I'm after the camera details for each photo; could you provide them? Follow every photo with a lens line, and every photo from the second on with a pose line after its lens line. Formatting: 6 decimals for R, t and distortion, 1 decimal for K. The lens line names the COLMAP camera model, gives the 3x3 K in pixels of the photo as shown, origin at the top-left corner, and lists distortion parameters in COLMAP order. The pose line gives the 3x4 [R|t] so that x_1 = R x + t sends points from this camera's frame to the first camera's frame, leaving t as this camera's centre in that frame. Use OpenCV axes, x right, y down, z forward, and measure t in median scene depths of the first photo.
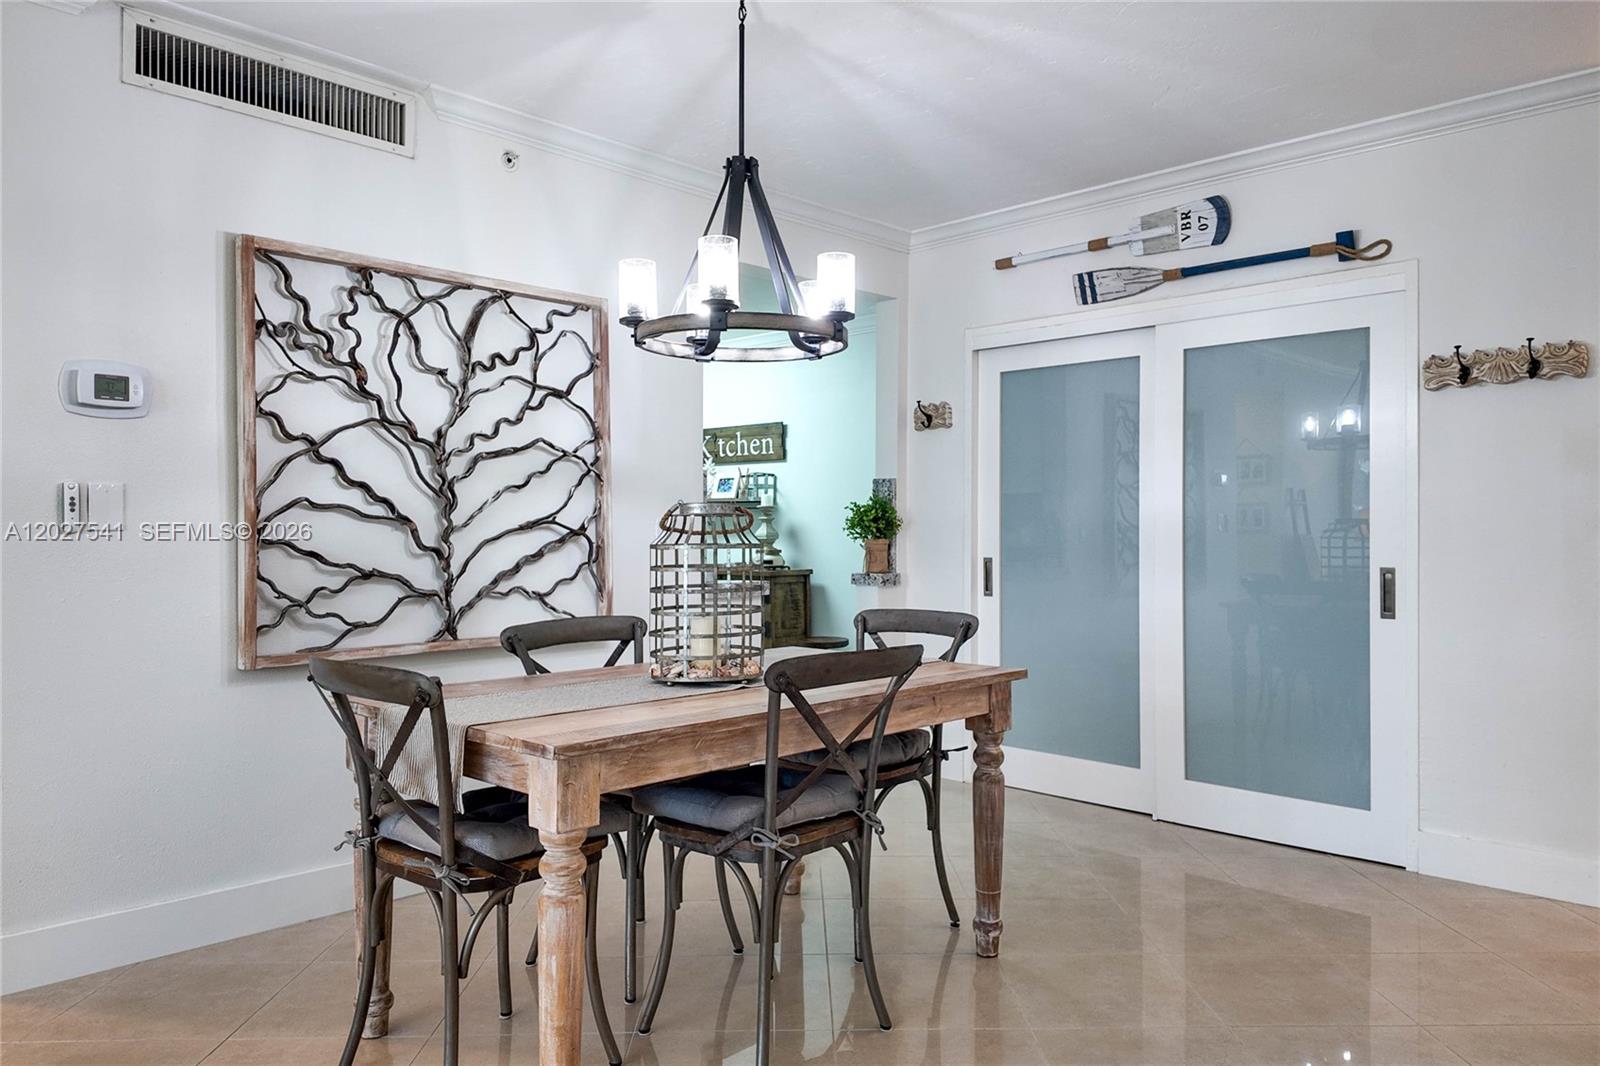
lens RADIAL K [[1108.9, 0, 819.8], [0, 1108.9, 535.3], [0, 0, 1]] dist [0.074677, -0.095294]
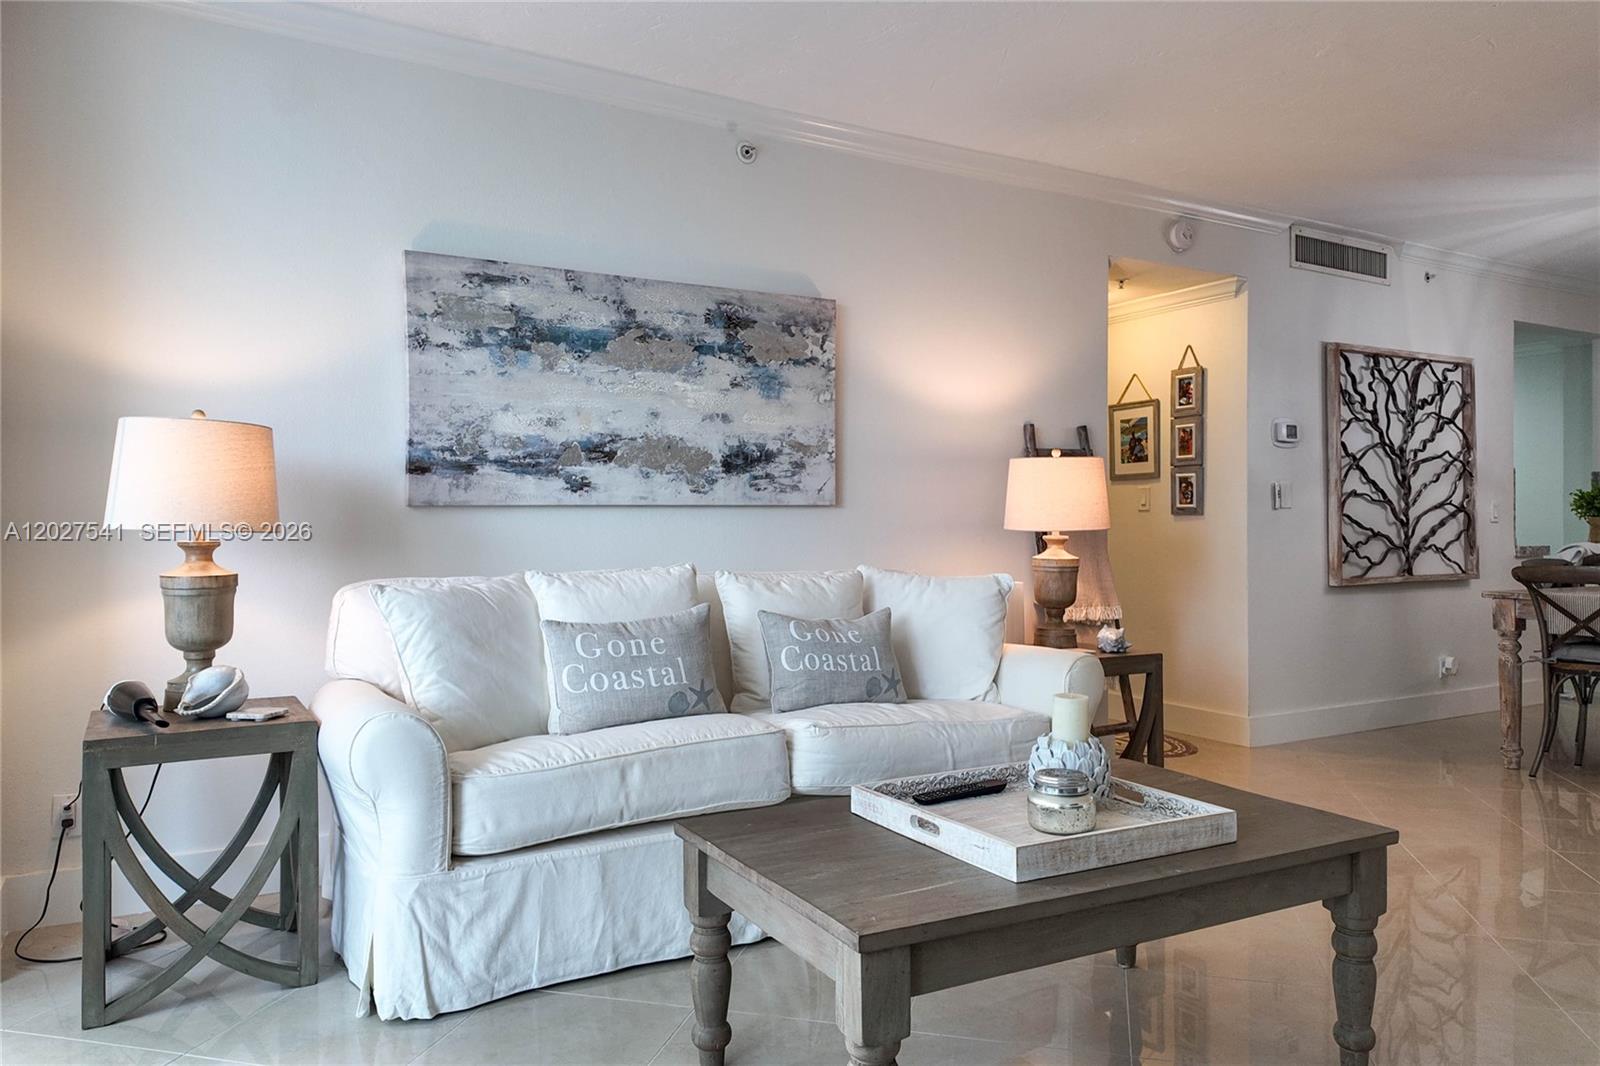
lens RADIAL K [[1108.9, 0, 788.4], [0, 1108.9, 533.0], [0, 0, 1]] dist [0.074677, -0.095294]
pose [[0.961511, -0.004112, -0.274736, -0.747836], [0.004228, 0.999991, -0.000170, 0.027993], [0.274734, -0.000998, 0.961520, -0.835871]]
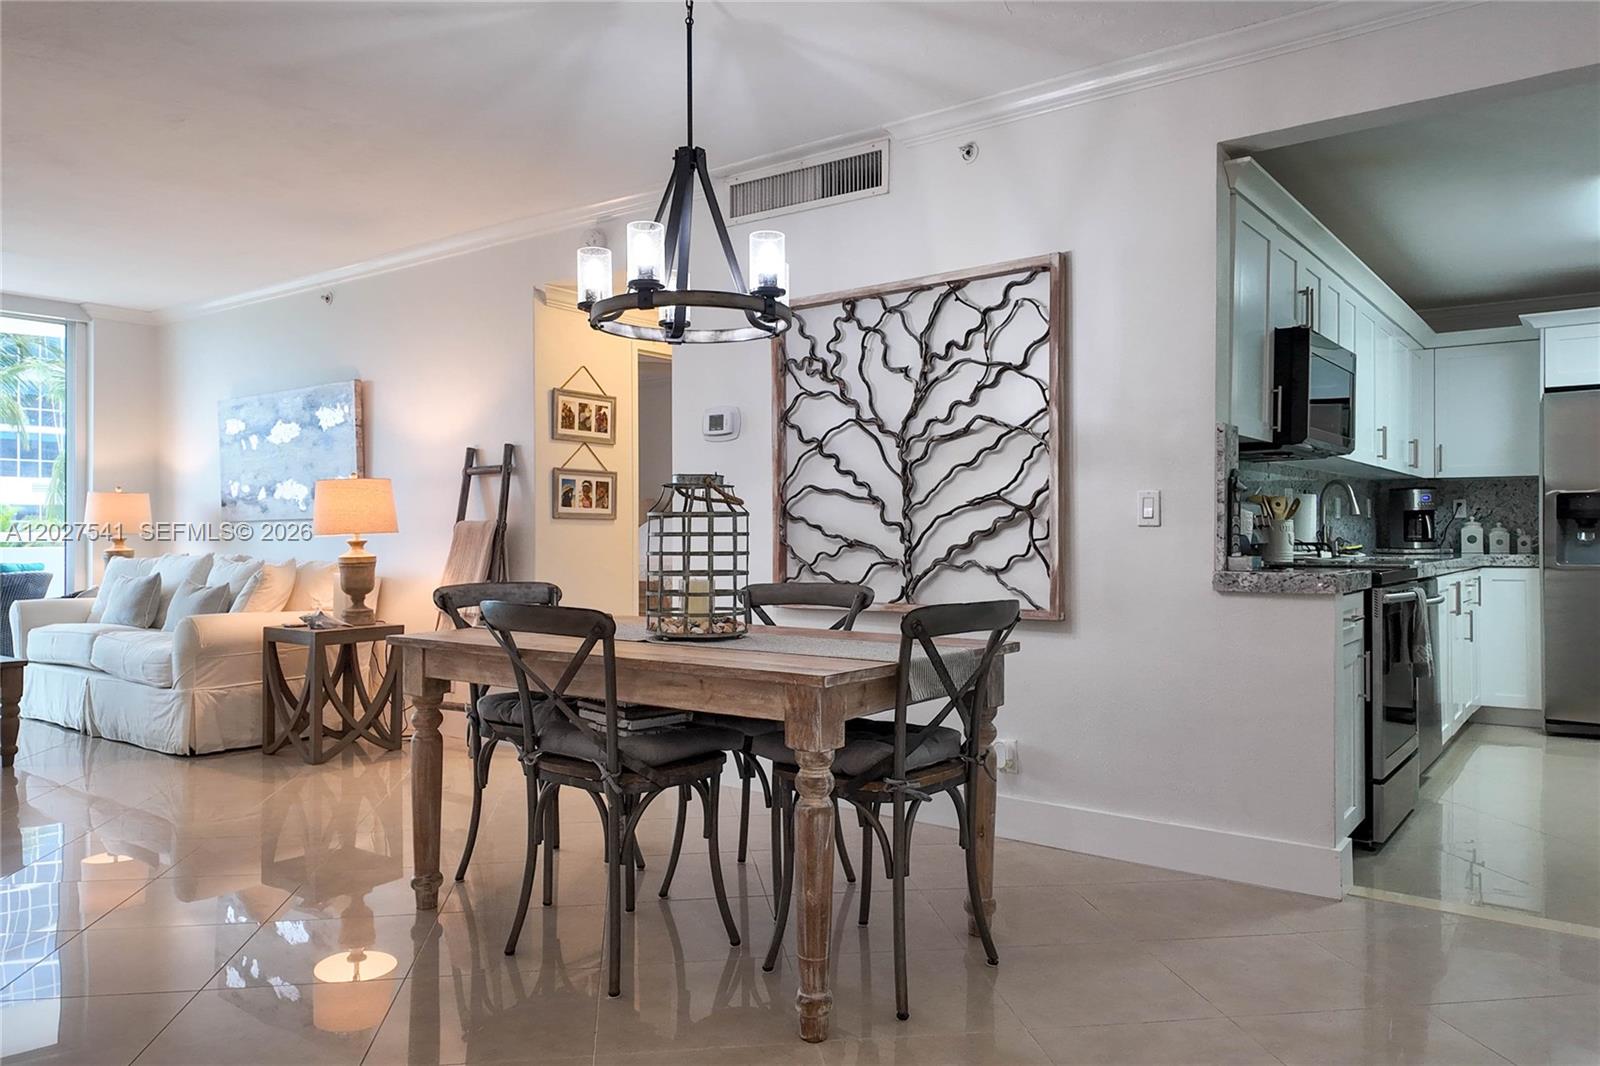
lens RADIAL K [[1108.9, 0, 795.7], [0, 1108.9, 529.9], [0, 0, 1]] dist [0.074677, -0.095294]
pose [[0.120286, -0.001276, -0.992738, 0.771321], [-0.001573, 0.999998, -0.001476, 0.019696], [0.992738, 0.001740, 0.120283, 0.744998]]
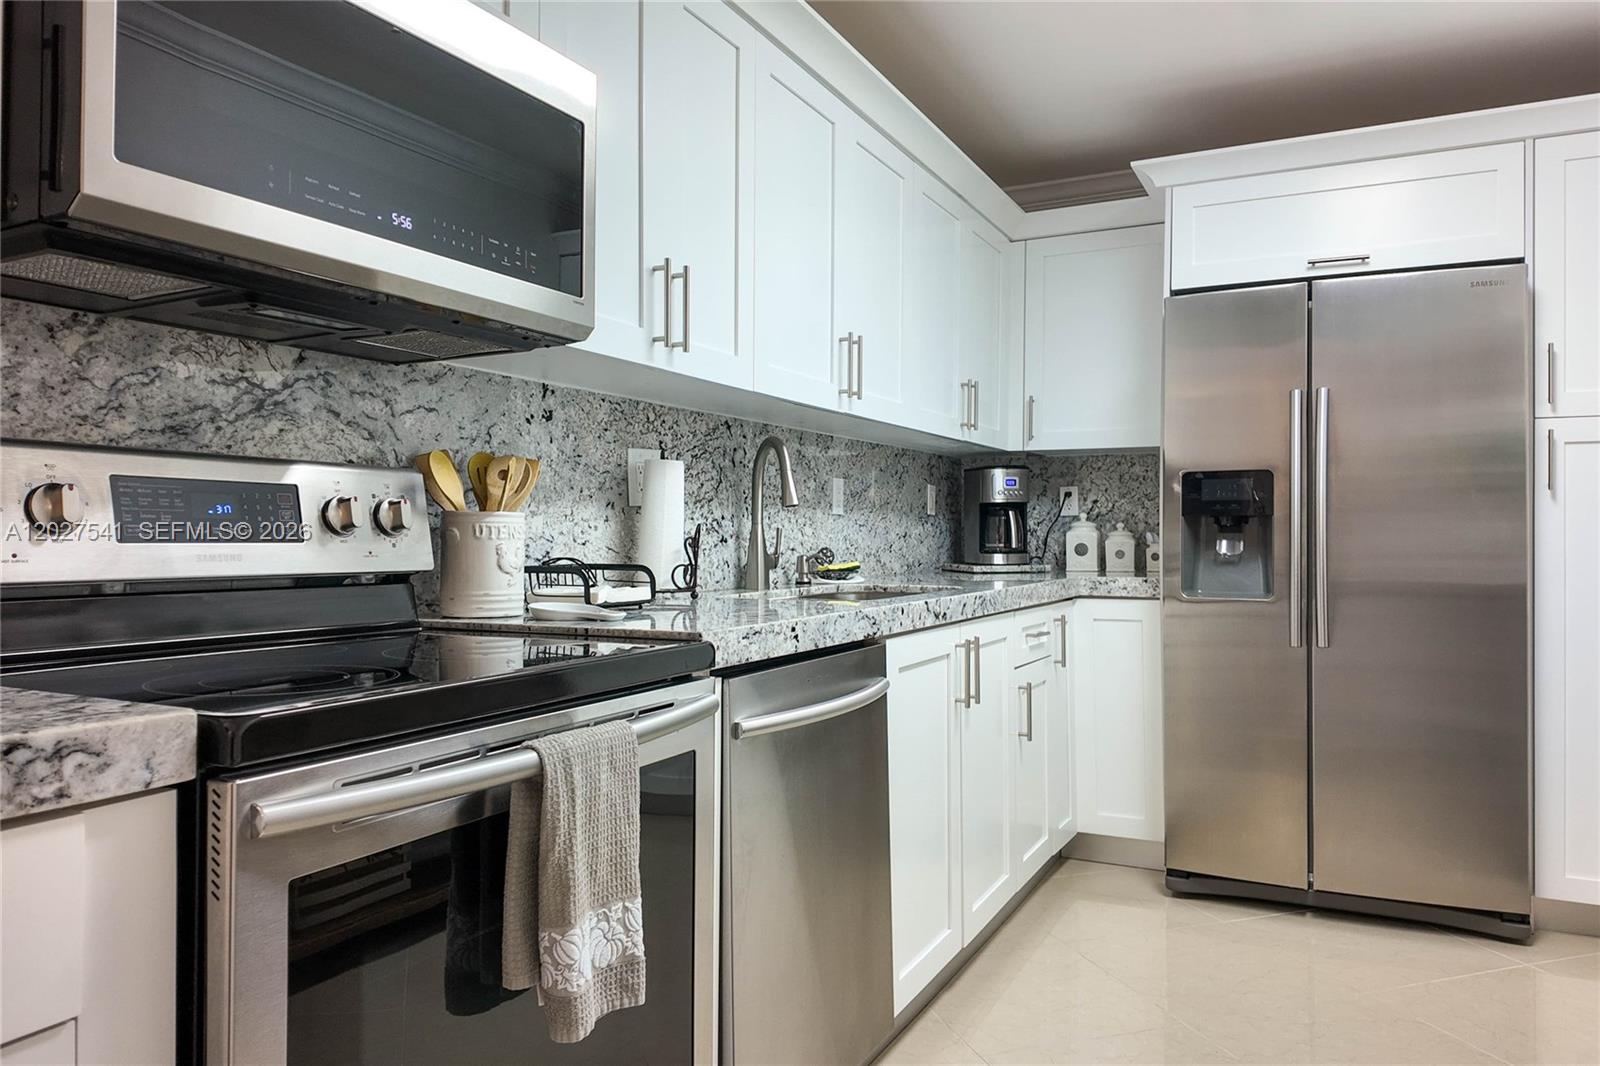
lens RADIAL K [[1108.9, 0, 787.1], [0, 1108.9, 528.0], [0, 0, 1]] dist [0.074677, -0.095294]
pose [[0.284111, -0.002131, -0.958789, 0.086521], [-0.005207, 0.999979, -0.003765, 0.014493], [0.958777, 0.006062, 0.284094, 1.451526]]
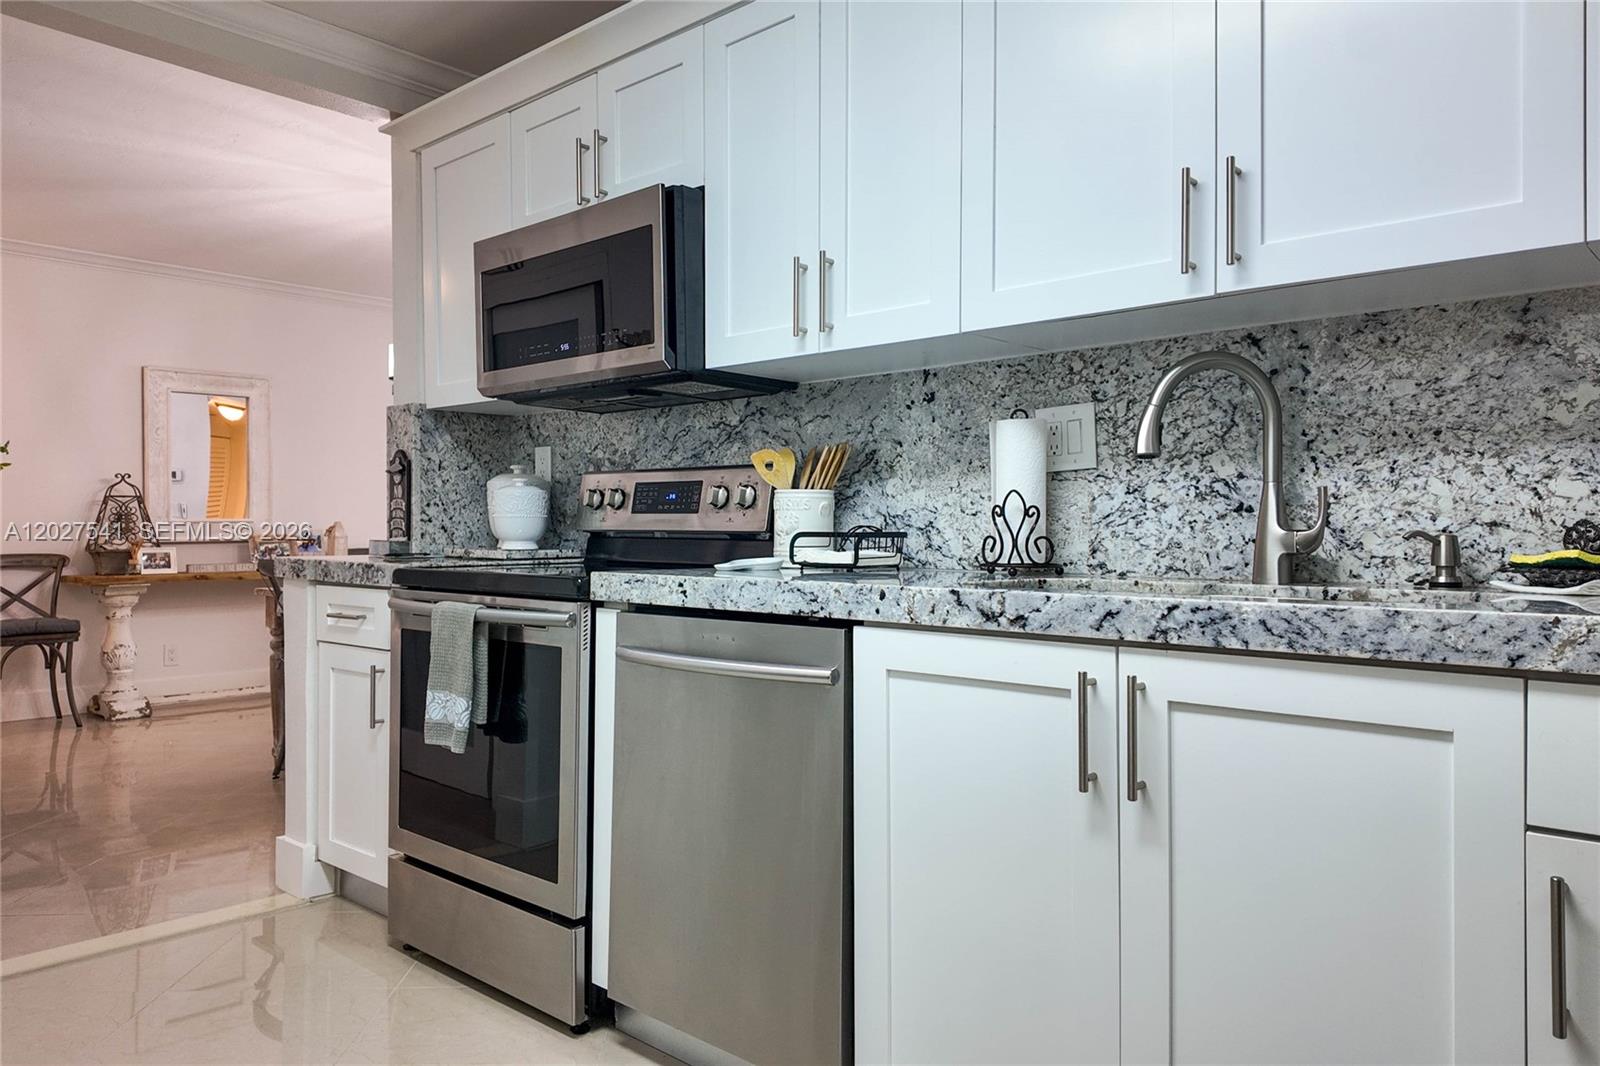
lens RADIAL K [[1108.9, 0, 803.7], [0, 1108.9, 523.1], [0, 0, 1]] dist [0.074677, -0.095294]
pose [[-0.999788, 0.000611, -0.020564, -0.457034], [0.000687, 0.999993, -0.003701, 0.029403], [0.020562, -0.003714, -0.999782, 2.178855]]
